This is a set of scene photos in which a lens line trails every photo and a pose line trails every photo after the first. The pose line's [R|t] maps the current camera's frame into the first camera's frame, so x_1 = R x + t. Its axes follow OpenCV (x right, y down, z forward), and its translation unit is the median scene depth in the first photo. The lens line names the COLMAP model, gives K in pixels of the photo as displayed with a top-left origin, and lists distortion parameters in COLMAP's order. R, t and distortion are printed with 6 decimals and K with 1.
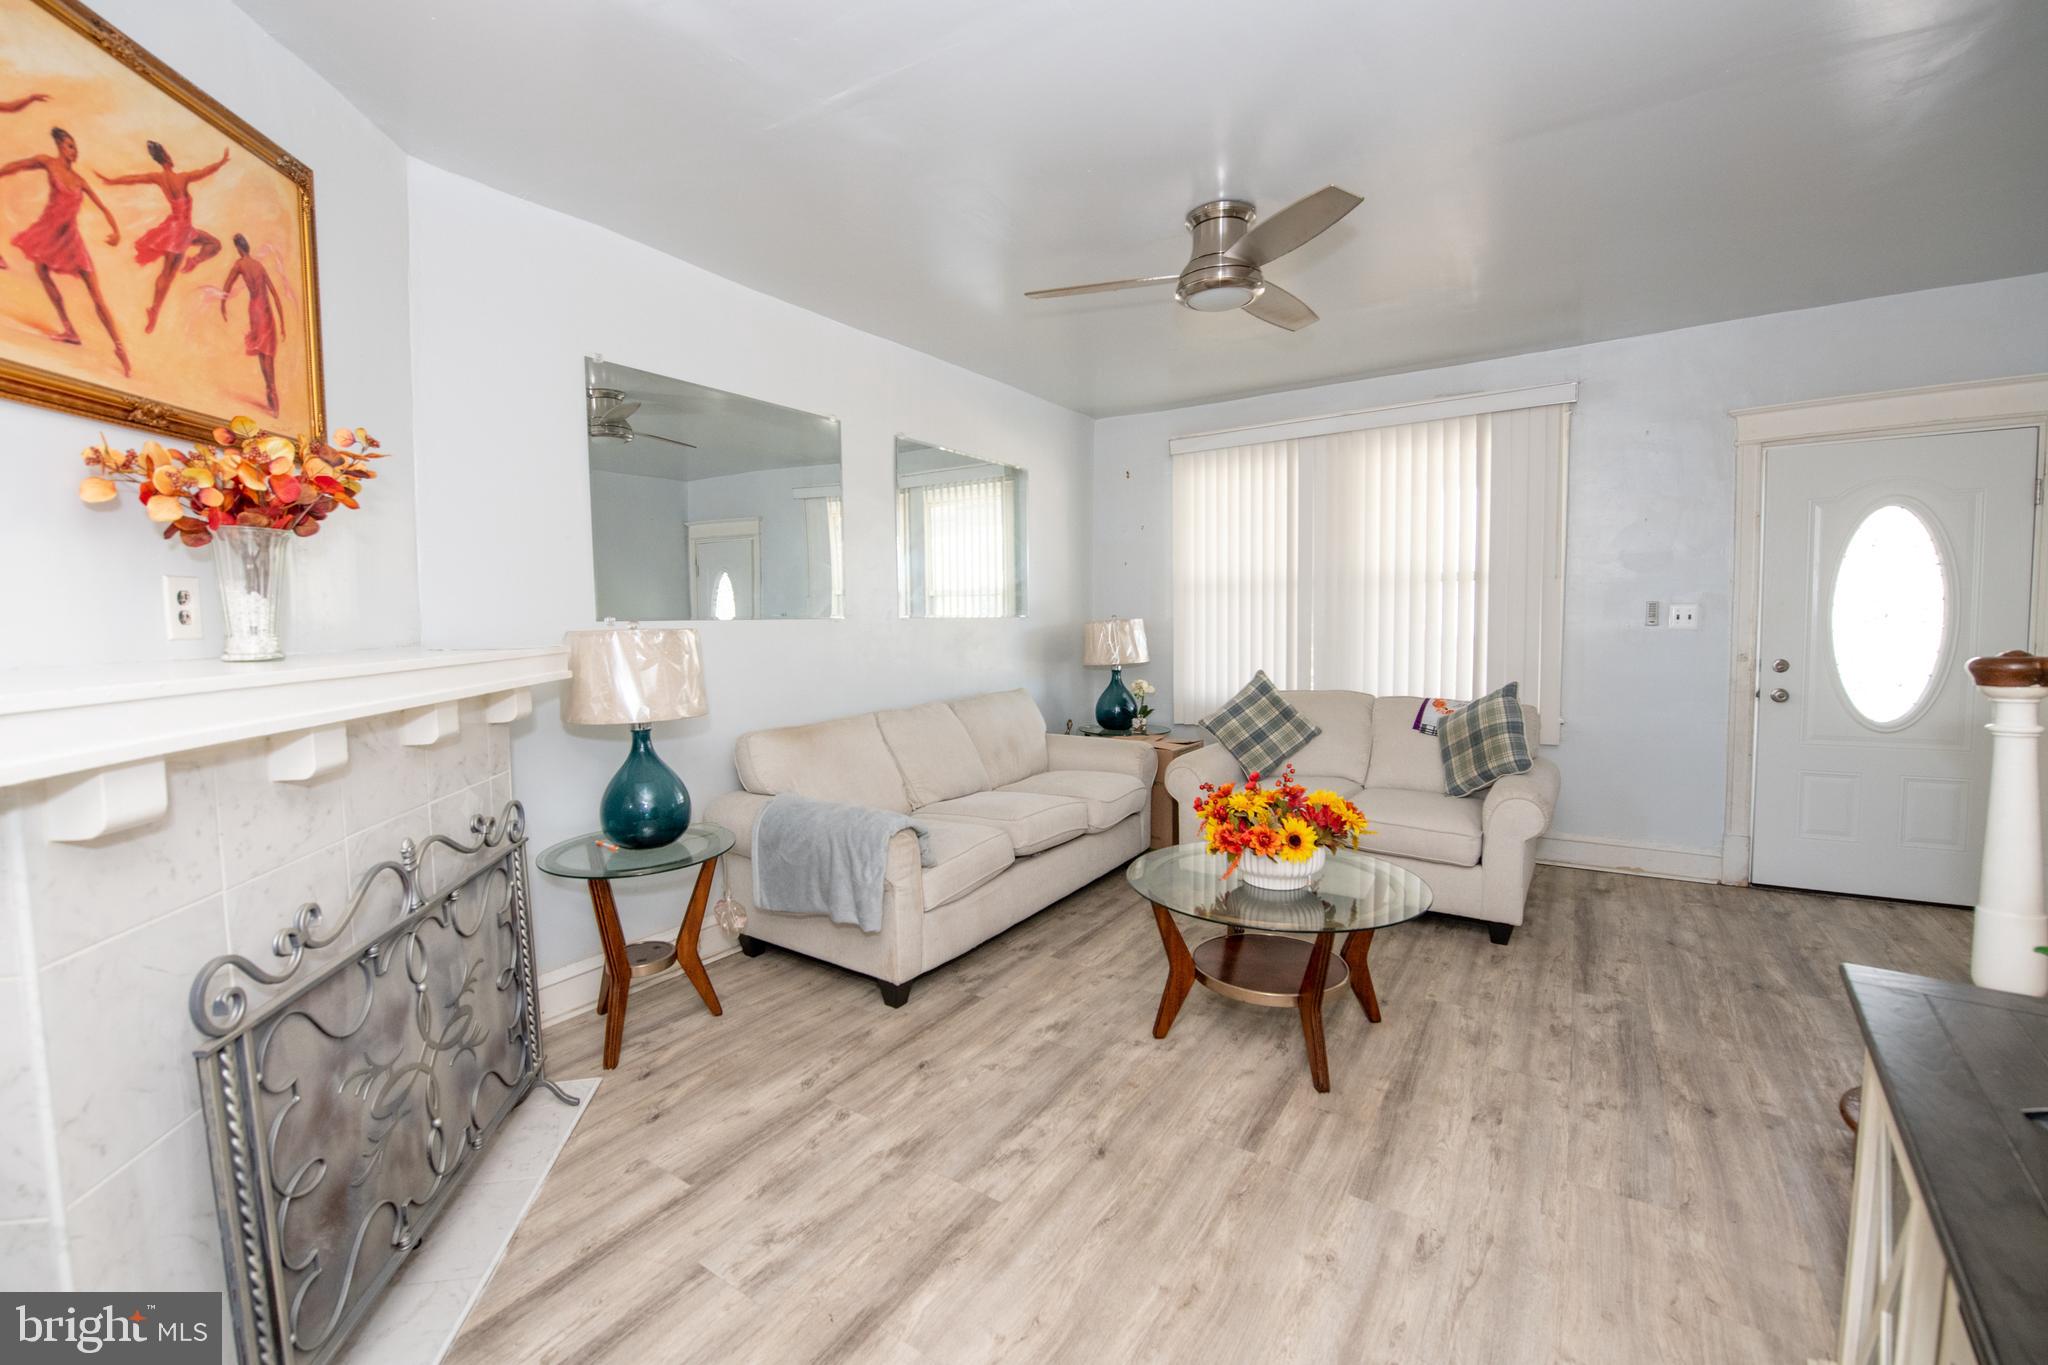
lens RADIAL K [[839.8, 0, 1014.7], [0, 839.8, 674.9], [0, 0, 1]] dist [-0.017716, -0.000677]
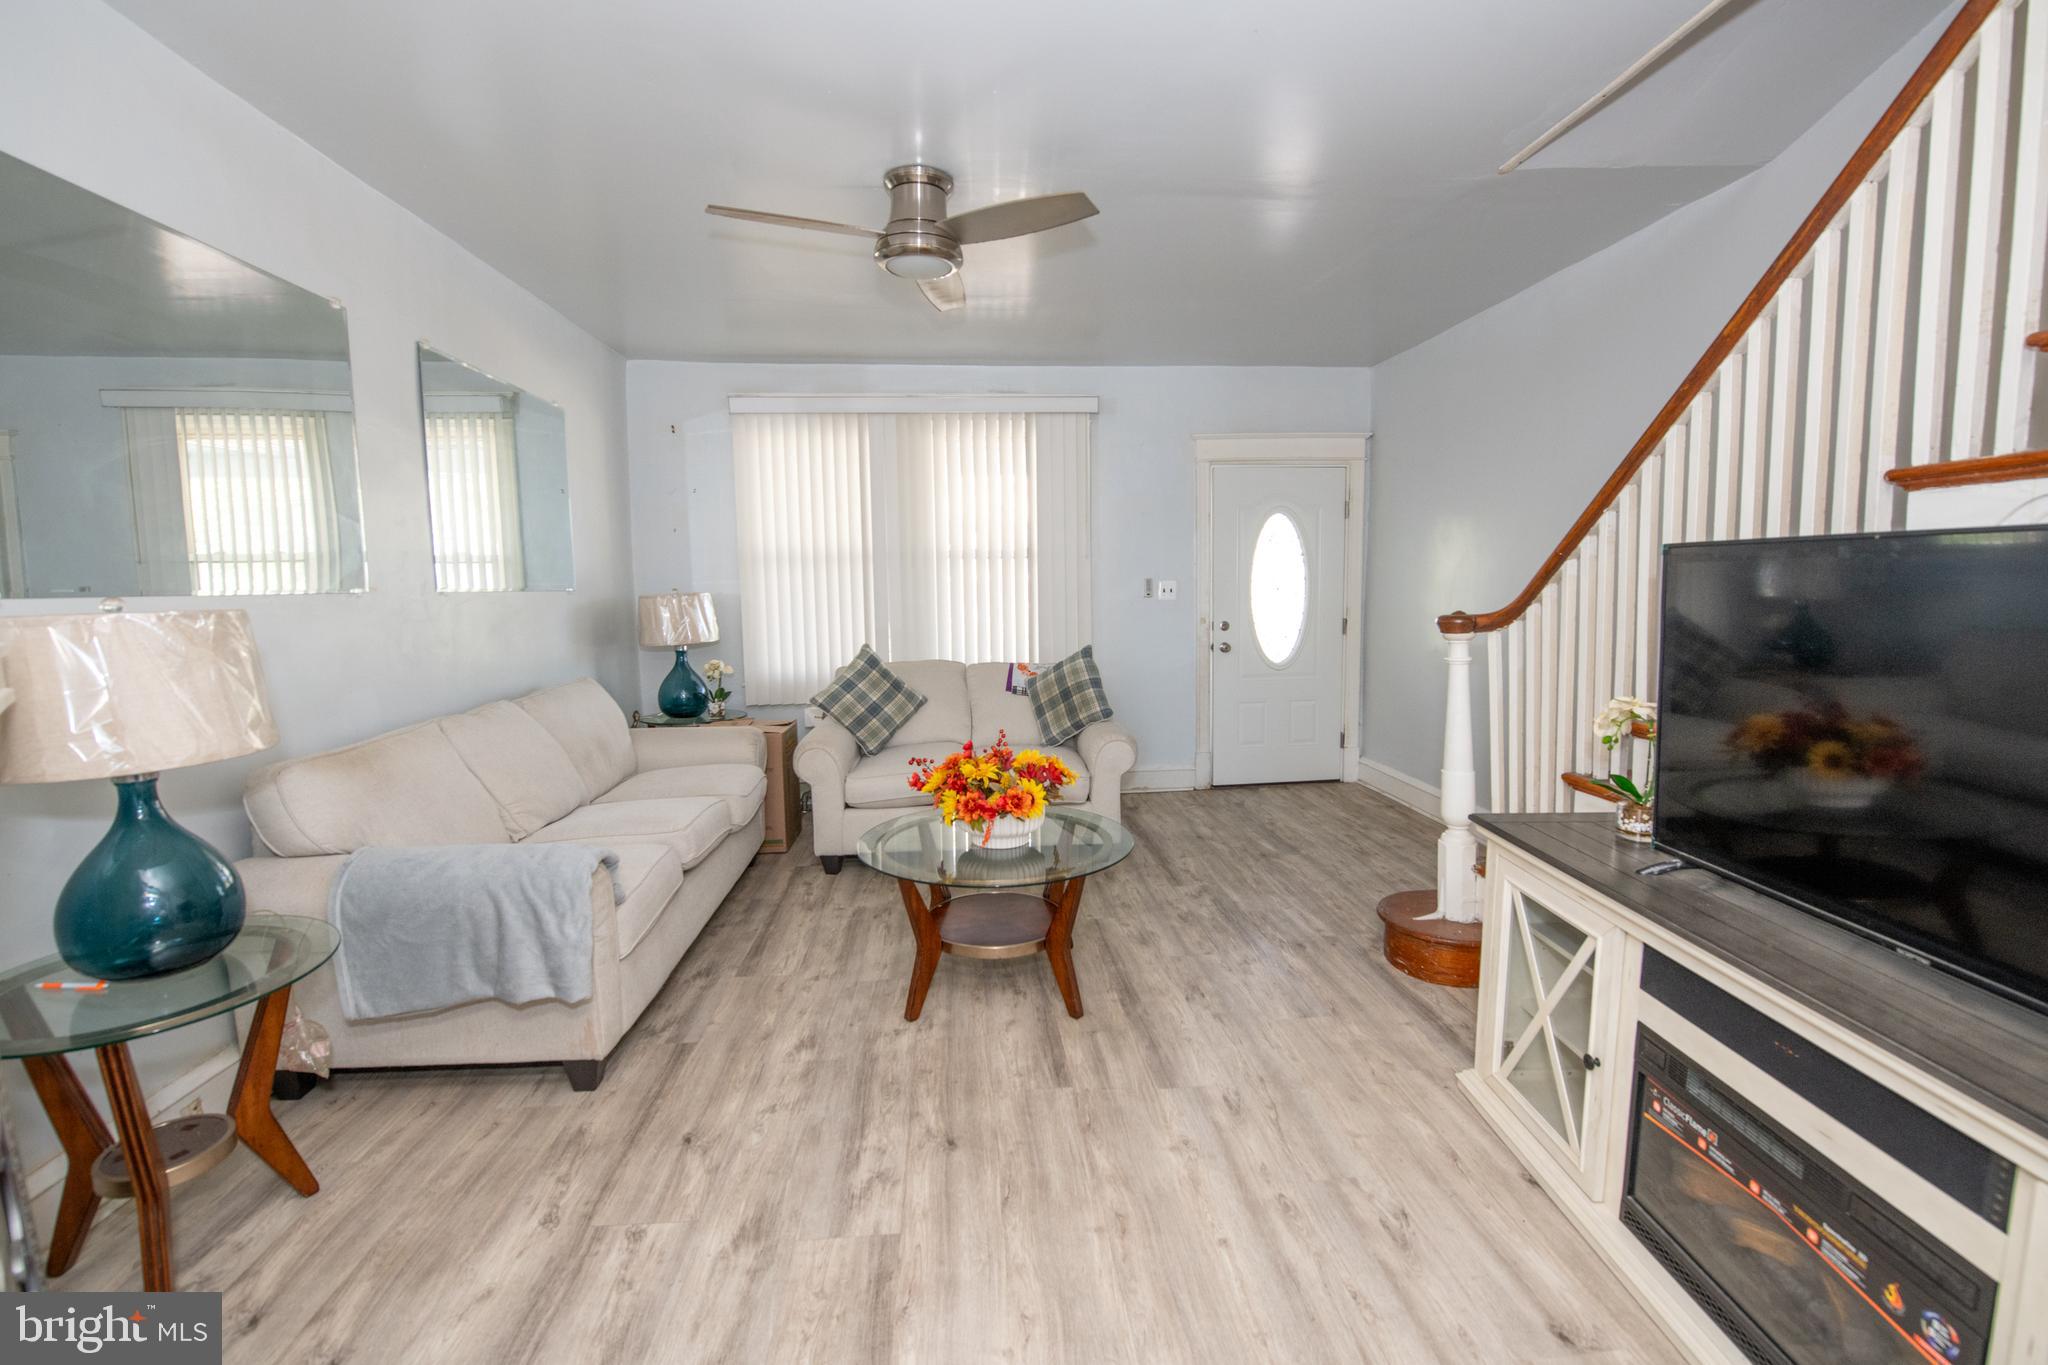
lens RADIAL K [[856.2, 0, 1026.7], [0, 856.2, 673.6], [0, 0, 1]] dist [-0.017650, -0.000447]
pose [[0.777321, -0.059714, 0.626263, -0.310303], [0.042182, 0.998192, 0.042820, -0.009069], [-0.627688, -0.006868, 0.778435, 0.131900]]
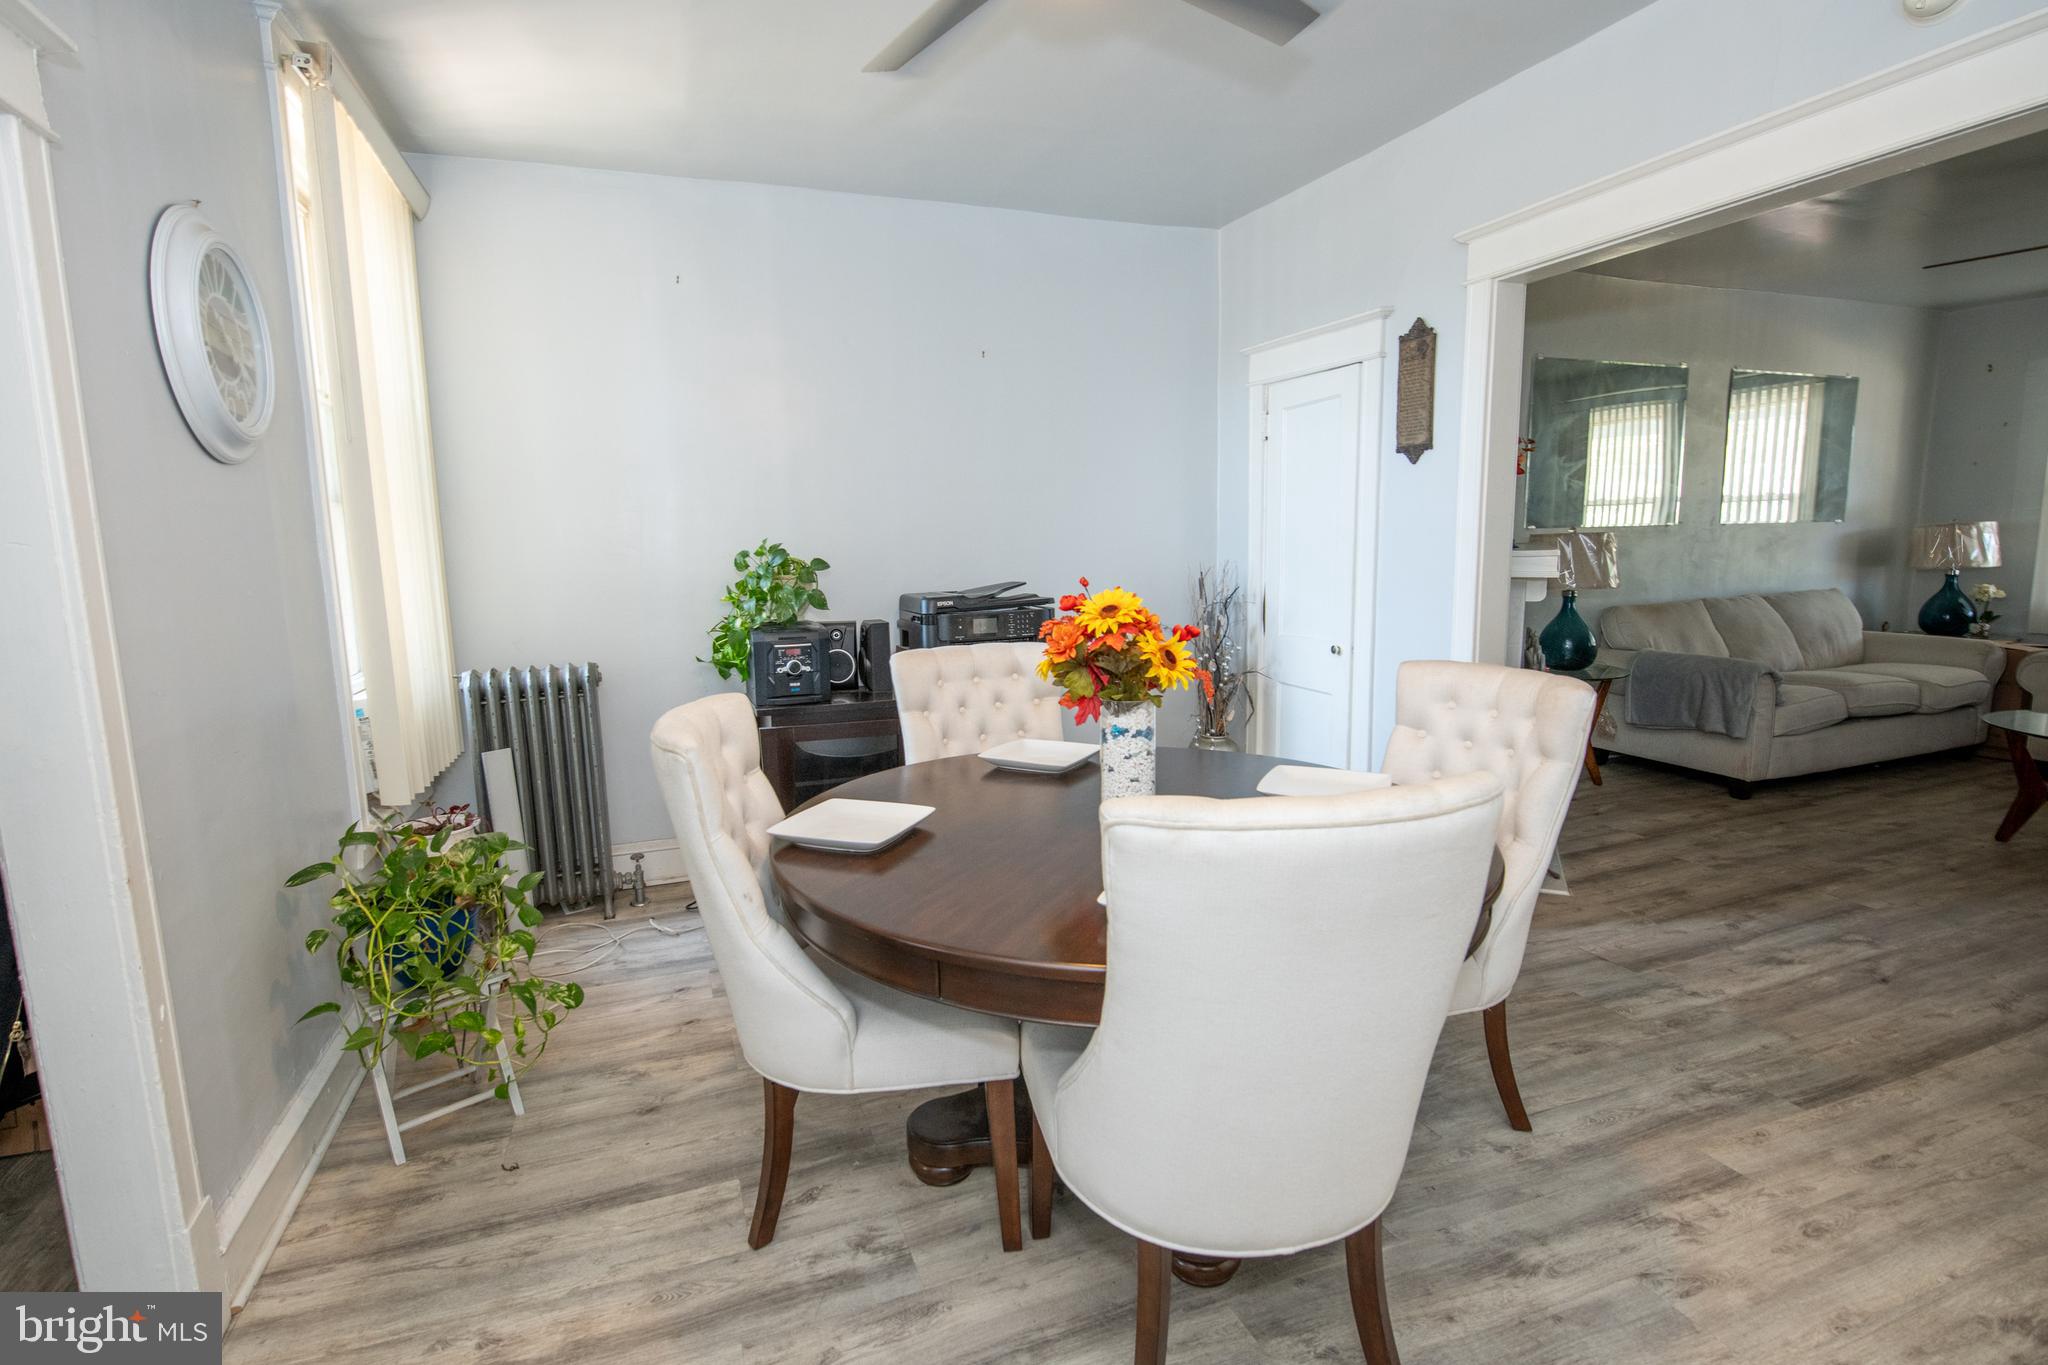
lens RADIAL K [[942.7, 0, 1013.4], [0, 942.7, 676.2], [0, 0, 1]] dist [-0.005637, -0.000246]
pose [[0.813384, 0.079800, -0.576228, -0.254361], [-0.028119, 0.994782, 0.098072, 0.069121], [0.581048, -0.063567, 0.811383, -1.045359]]
